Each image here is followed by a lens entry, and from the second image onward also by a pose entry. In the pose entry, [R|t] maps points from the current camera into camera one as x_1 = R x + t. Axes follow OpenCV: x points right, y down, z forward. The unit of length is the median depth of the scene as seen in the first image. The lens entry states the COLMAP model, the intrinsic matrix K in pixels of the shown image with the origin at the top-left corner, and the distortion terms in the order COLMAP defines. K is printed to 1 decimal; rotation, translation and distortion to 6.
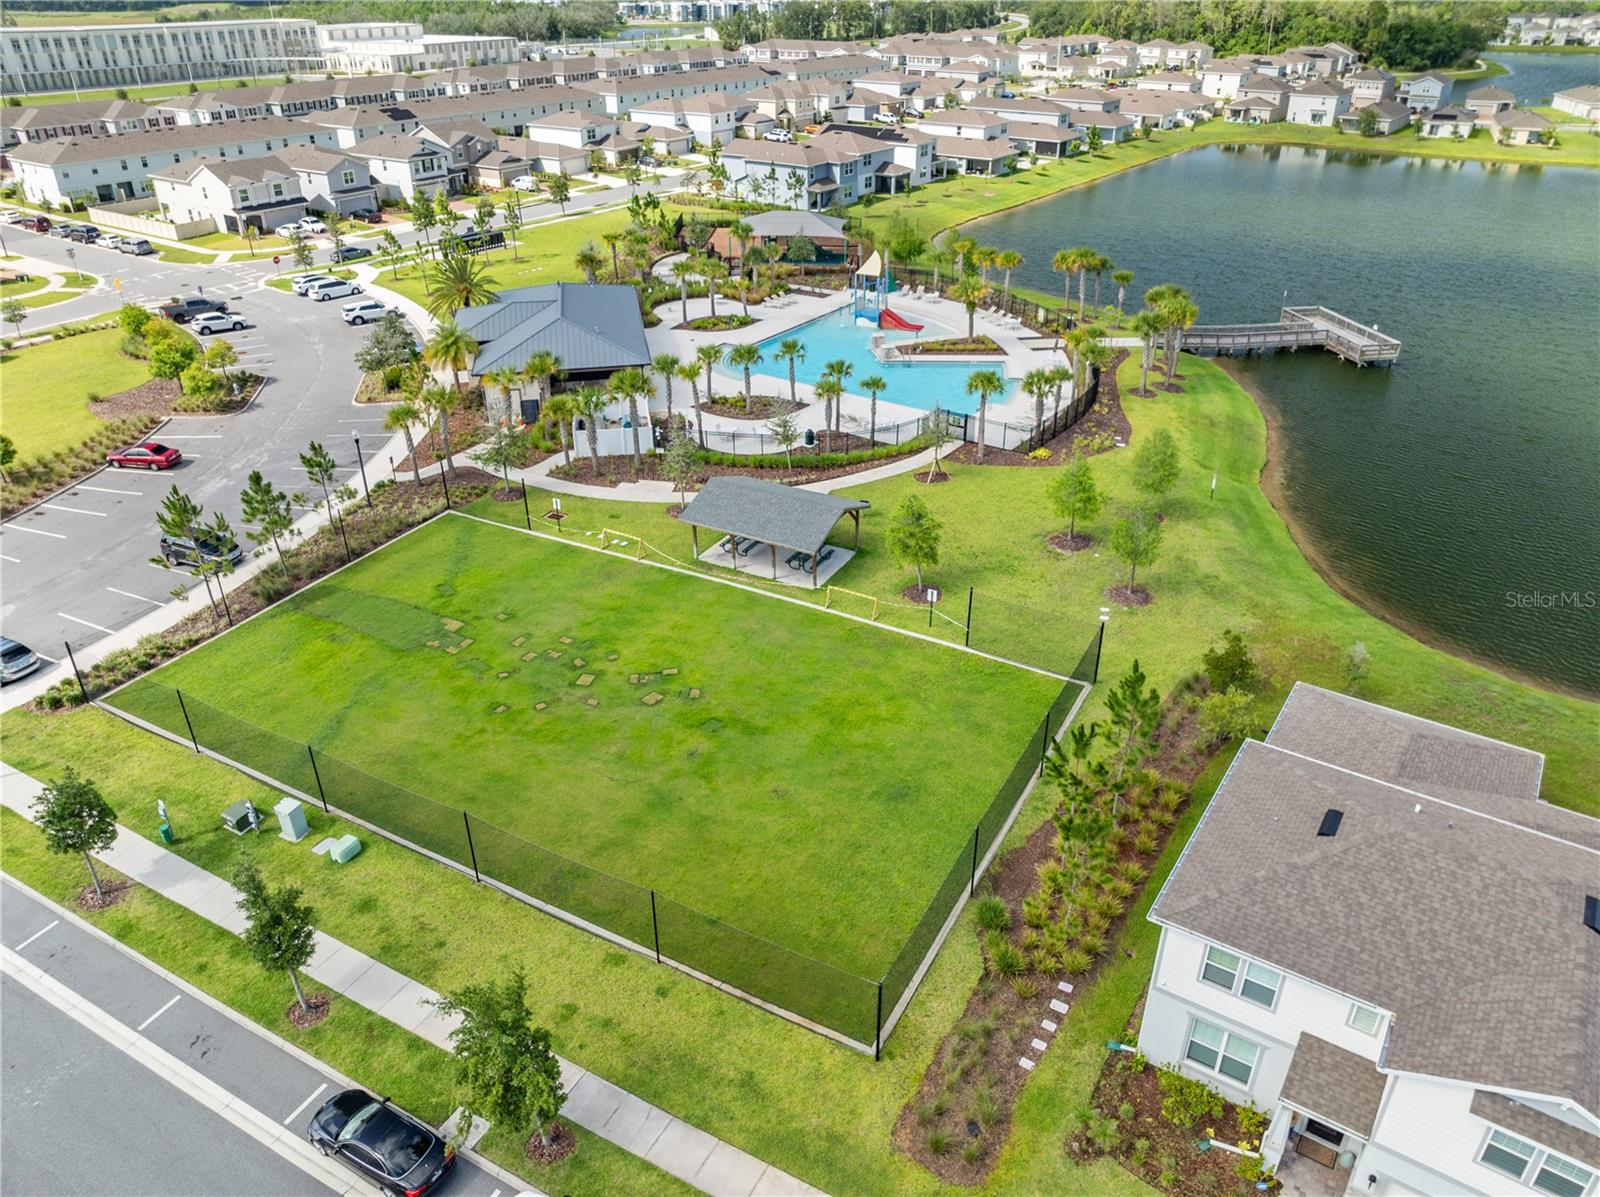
lens RADIAL K [[1131.5, 0, 803.7], [0, 1131.5, 592.9], [0, 0, 1]] dist [-0.052324, 0.027170]
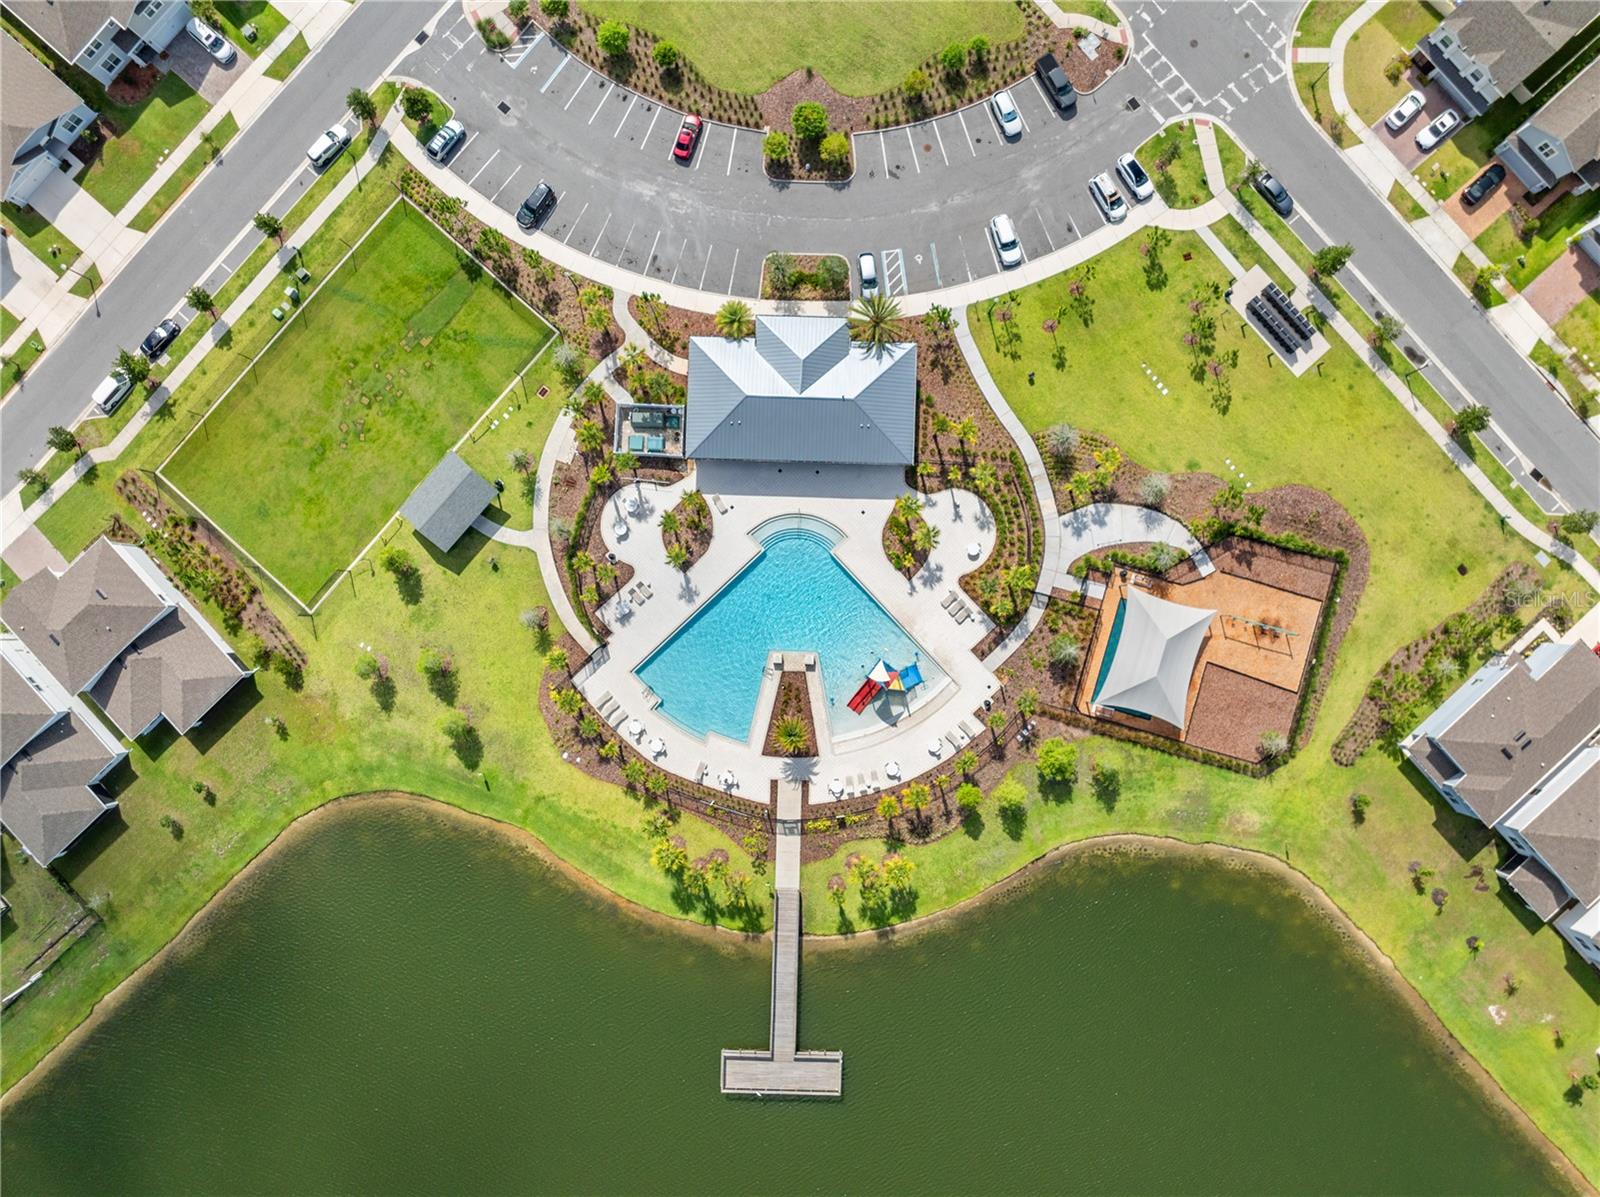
lens RADIAL K [[1131.7, 0, 804.5], [0, 1131.7, 592.1], [0, 0, 1]] dist [-0.038988, 0.004941]
pose [[-0.216029, 0.976188, -0.019718, 0.014616], [-0.467046, -0.085579, 0.880082, -0.891045], [0.857438, 0.199333, 0.474412, 0.283102]]
